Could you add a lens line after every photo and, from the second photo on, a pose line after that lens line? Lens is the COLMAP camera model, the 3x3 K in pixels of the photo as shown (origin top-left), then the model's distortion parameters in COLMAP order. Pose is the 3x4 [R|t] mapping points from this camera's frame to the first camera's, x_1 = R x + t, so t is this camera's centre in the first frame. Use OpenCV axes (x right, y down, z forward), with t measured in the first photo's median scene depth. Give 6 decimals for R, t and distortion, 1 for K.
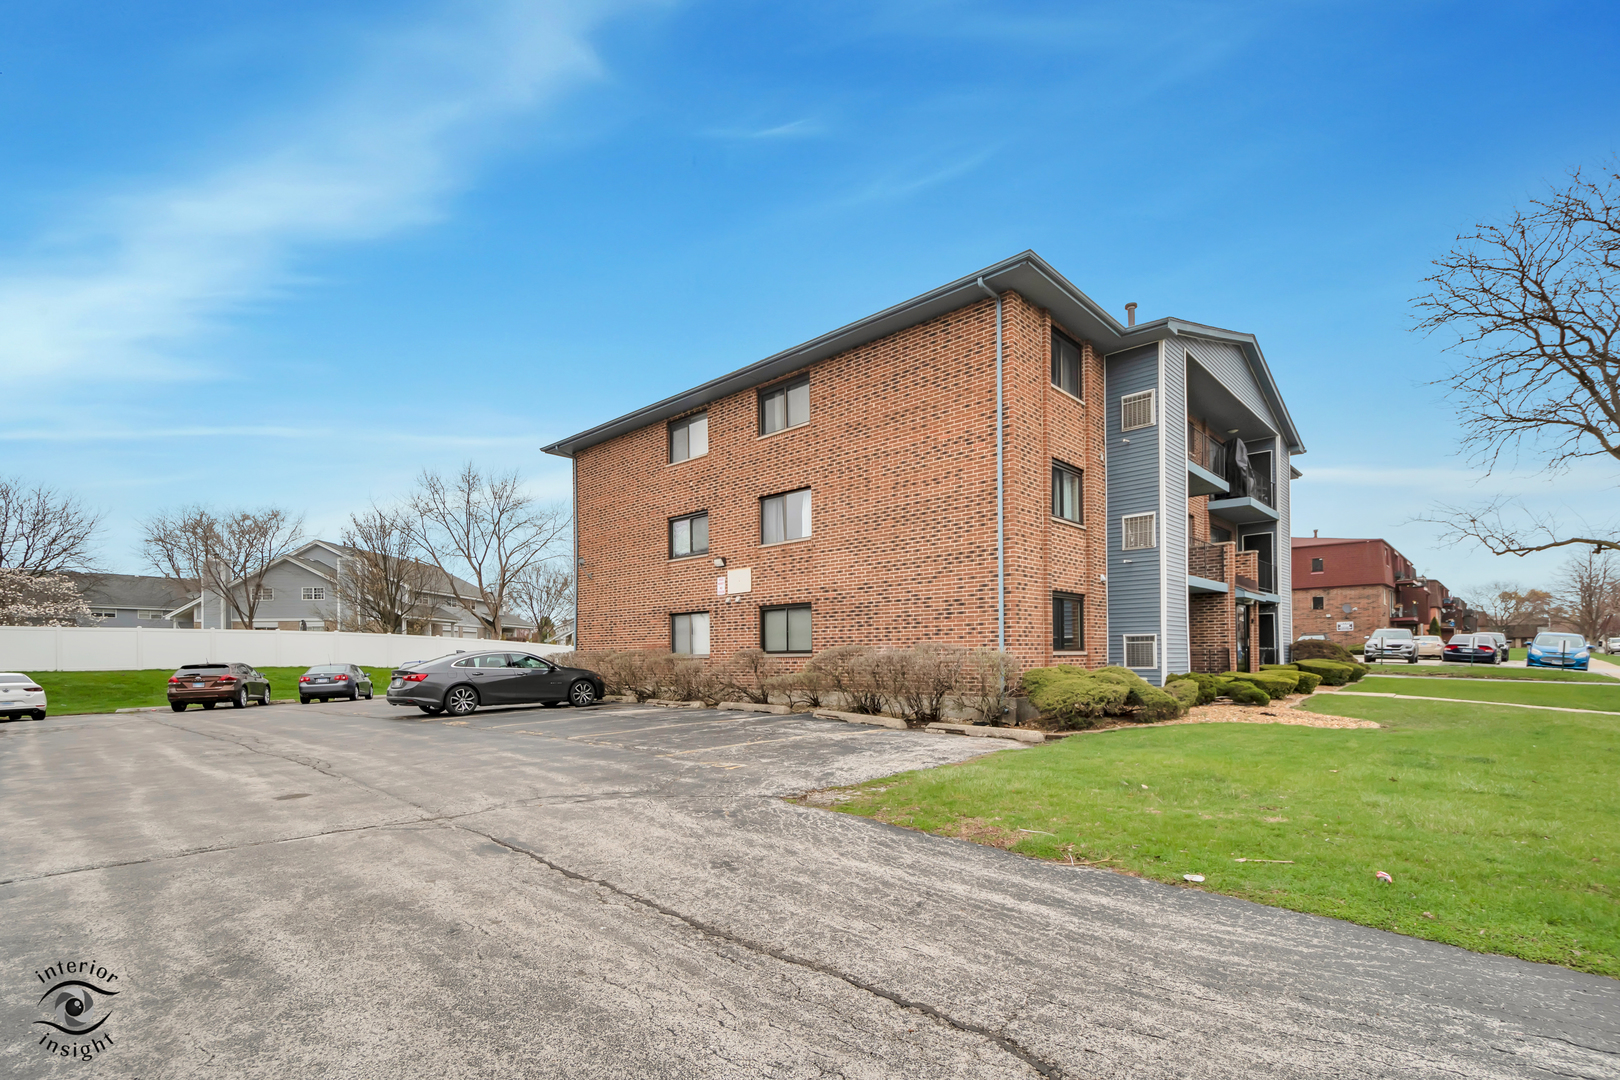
lens RADIAL K [[722.9, 0, 810.0], [0, 722.9, 649.5], [0, 0, 1]] dist [0.002622, 0.000144]
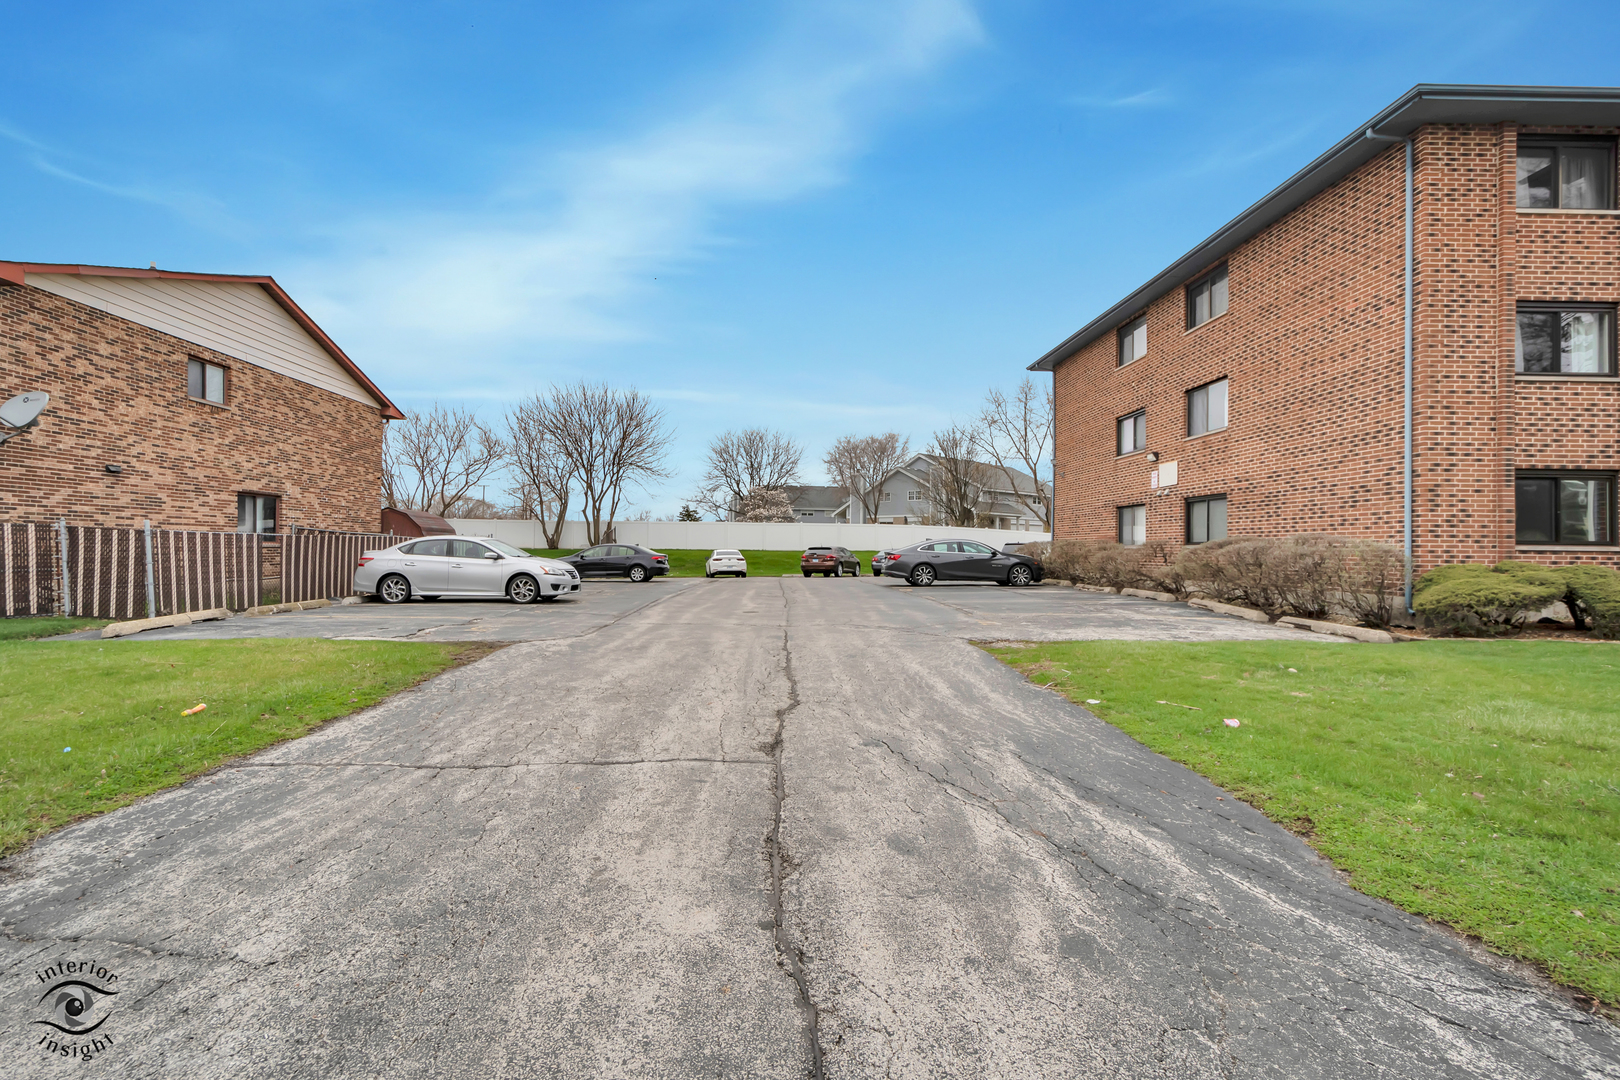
lens RADIAL K [[703.7, 0, 810.0], [0, 703.7, 540.0], [0, 0, 1]] dist [-0.000036, -0.000156]
pose [[0.710837, 0.010673, -0.703276, 0.250382], [-0.012426, 0.999919, 0.002616, 0.003134], [0.703247, 0.006880, 0.710913, -0.075206]]
